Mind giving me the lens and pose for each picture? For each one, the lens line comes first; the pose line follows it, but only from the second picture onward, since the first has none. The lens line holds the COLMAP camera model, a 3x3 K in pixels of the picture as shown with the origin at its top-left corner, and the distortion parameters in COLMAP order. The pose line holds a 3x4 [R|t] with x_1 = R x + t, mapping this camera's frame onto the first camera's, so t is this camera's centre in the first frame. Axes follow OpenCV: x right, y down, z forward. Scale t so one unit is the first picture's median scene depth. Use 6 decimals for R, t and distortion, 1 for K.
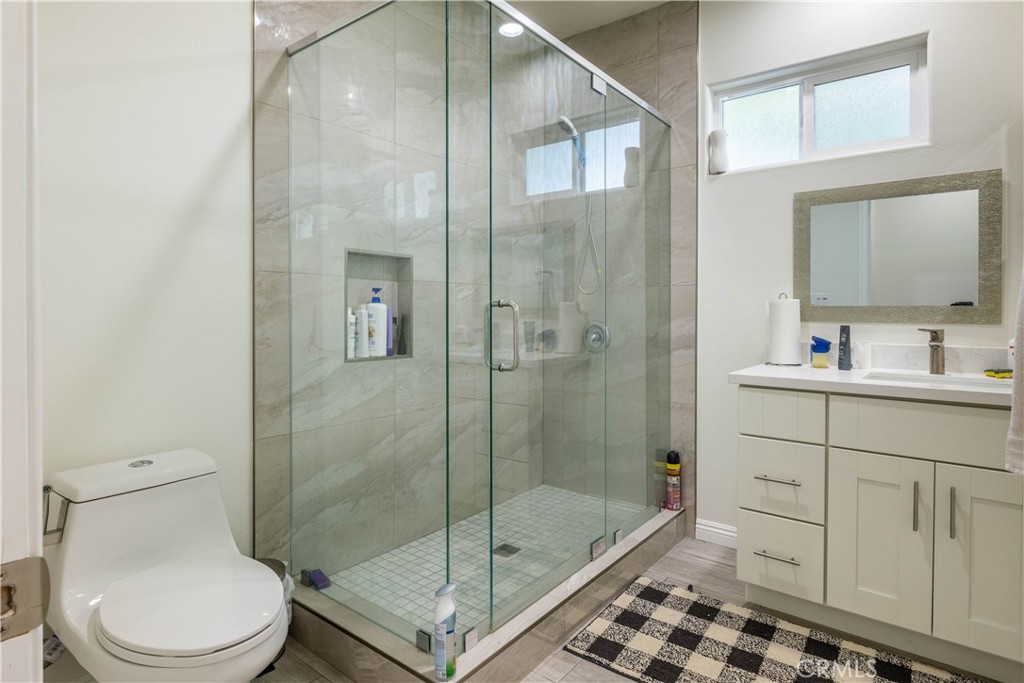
lens RADIAL K [[546.4, 0, 525.1], [0, 546.4, 314.7], [0, 0, 1]] dist [-0.017701, 0.000427]
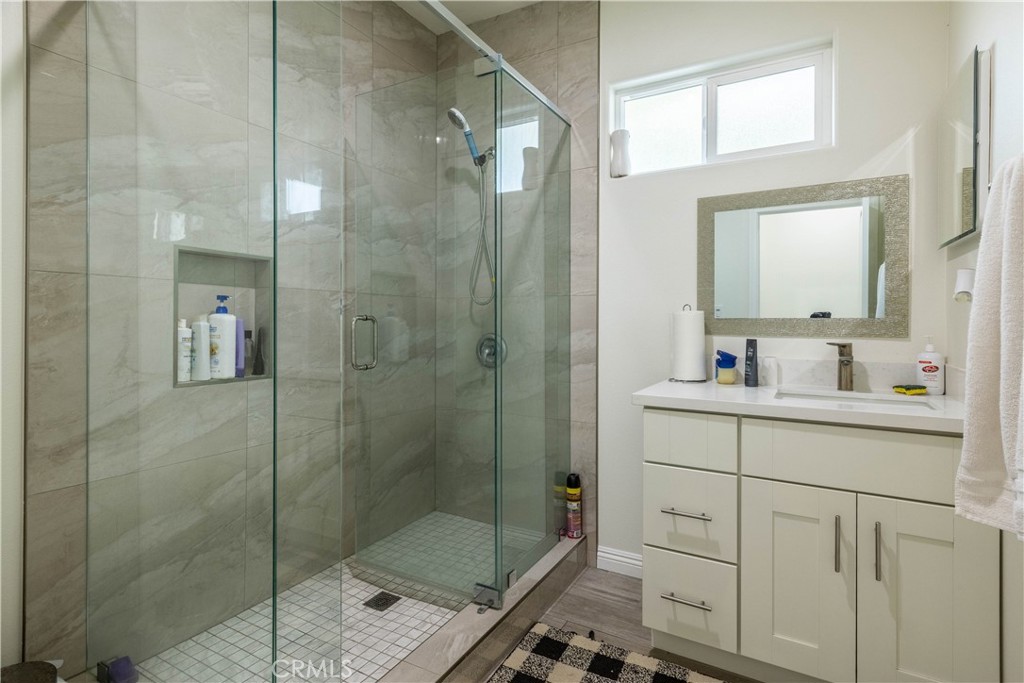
lens RADIAL K [[509.8, 0, 511.4], [0, 509.8, 320.4], [0, 0, 1]] dist [-0.002559, -0.000440]
pose [[0.990718, 0.001023, 0.135926, 0.060150], [0.000118, 0.999965, -0.008387, -0.004872], [-0.135930, 0.008326, 0.990683, 0.187231]]
